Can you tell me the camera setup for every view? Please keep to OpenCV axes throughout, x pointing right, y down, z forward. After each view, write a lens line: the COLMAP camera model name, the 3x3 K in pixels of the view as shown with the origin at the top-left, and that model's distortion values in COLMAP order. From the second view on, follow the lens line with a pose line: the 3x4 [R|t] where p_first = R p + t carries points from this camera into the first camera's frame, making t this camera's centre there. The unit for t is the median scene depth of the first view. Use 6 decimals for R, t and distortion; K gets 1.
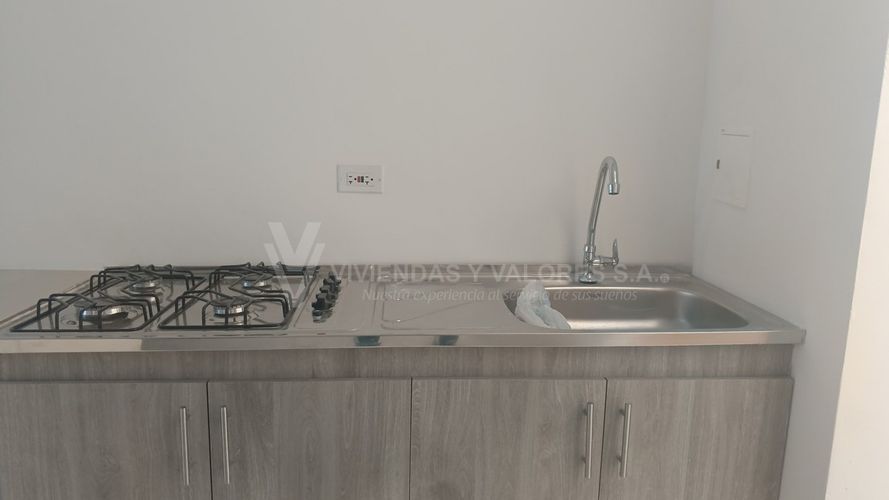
lens RADIAL K [[639.9, 0, 444.5], [0, 639.9, 250.0], [0, 0, 1]] dist [-0.003182, -0.077954]
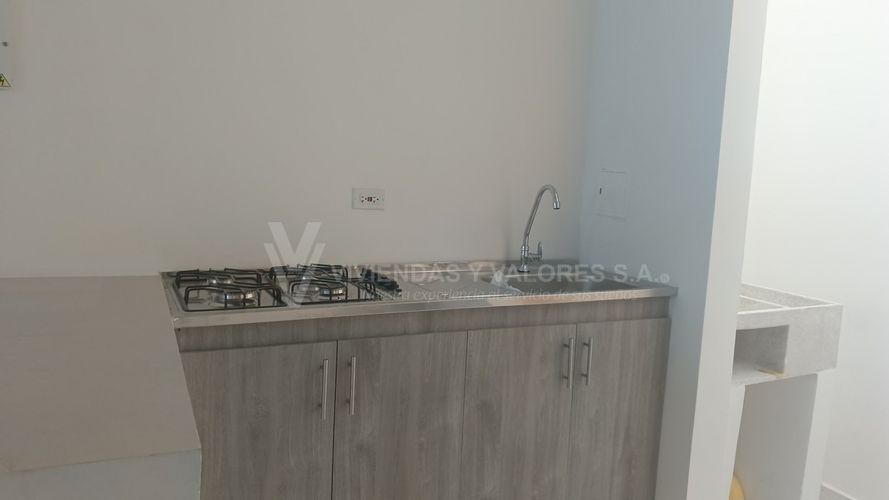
lens RADIAL K [[639.9, 0, 444.5], [0, 639.9, 250.0], [0, 0, 1]] dist [-0.003182, -0.077954]
pose [[0.932557, -0.021746, 0.360368, -0.619496], [0.039092, 0.998398, -0.040914, 0.071935], [-0.358901, 0.052242, 0.931913, -0.368990]]
